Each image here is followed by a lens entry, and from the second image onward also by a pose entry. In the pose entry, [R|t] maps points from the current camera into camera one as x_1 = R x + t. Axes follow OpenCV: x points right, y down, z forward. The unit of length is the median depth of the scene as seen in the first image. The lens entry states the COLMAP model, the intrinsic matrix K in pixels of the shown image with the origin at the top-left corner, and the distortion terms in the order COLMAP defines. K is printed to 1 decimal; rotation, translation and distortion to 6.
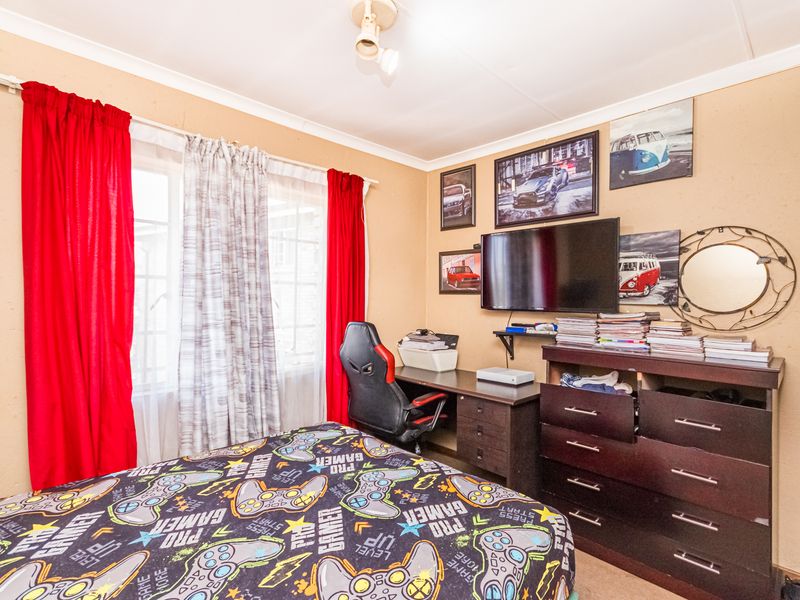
lens RADIAL K [[399.9, 0, 418.2], [0, 399.9, 301.9], [0, 0, 1]] dist [0.003401, 0.001360]
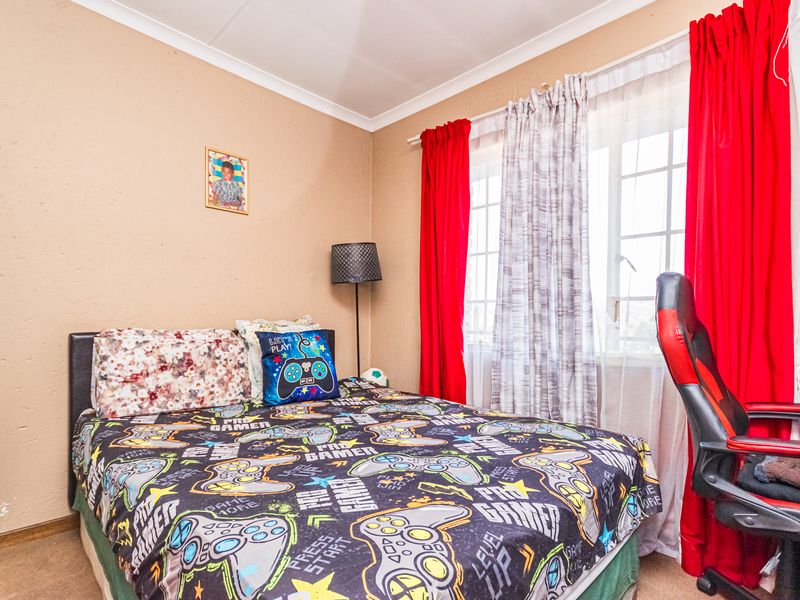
lens RADIAL K [[422.6, 0, 398.6], [0, 422.6, 325.3], [0, 0, 1]] dist [0.002046, 0.000431]
pose [[-0.025361, -0.000893, -0.999678, 0.505296], [-0.020326, 0.999793, -0.000378, 0.144406], [0.999472, 0.020310, -0.025374, 0.700401]]
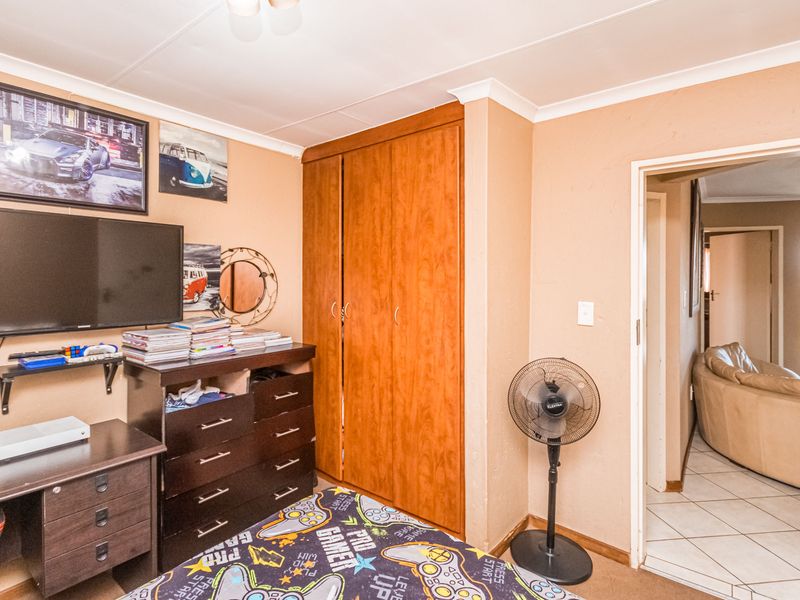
lens RADIAL K [[413.7, 0, 399.1], [0, 413.7, 282.9], [0, 0, 1]] dist [0.001503, 0.000420]
pose [[-0.114611, -0.019060, 0.993228, -0.620931], [0.003079, 0.999804, 0.019541, -0.091690], [-0.993406, 0.005298, -0.114530, 0.612176]]
